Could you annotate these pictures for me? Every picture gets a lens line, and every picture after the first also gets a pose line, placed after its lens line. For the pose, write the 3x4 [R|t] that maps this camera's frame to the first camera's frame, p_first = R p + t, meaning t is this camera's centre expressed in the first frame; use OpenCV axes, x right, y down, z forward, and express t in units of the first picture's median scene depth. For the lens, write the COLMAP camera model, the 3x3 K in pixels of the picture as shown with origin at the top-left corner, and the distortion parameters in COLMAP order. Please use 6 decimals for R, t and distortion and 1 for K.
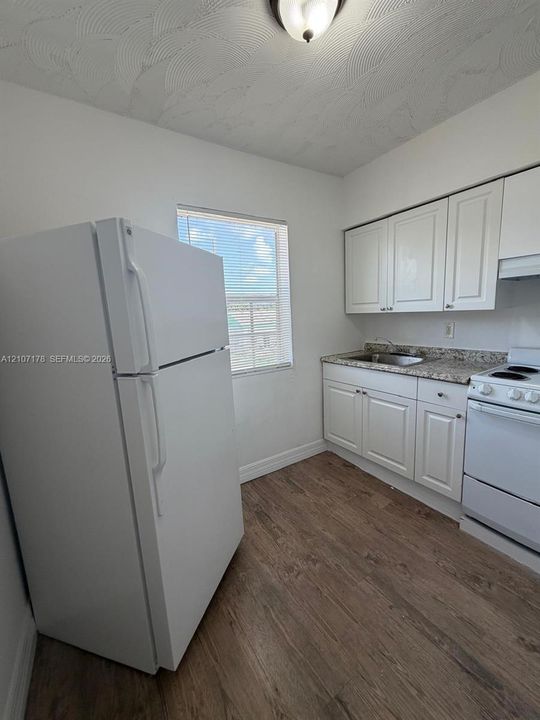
lens RADIAL K [[287.1, 0, 269.2], [0, 287.1, 358.4], [0, 0, 1]] dist [-0.001357, 0.000514]
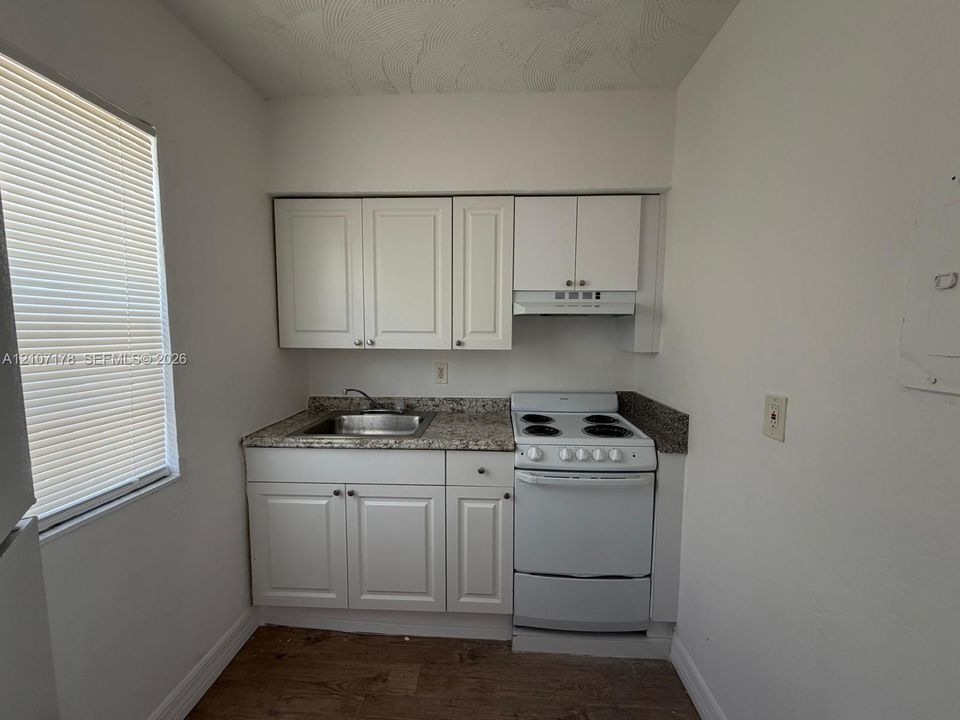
lens RADIAL K [[382.8, 0, 476.2], [0, 382.8, 361.5], [0, 0, 1]] dist [-0.001357, 0.000514]
pose [[0.583281, -0.022388, 0.811962, -0.155072], [0.095823, 0.994537, -0.041414, -0.098846], [-0.806599, 0.101960, 0.582239, 0.438052]]
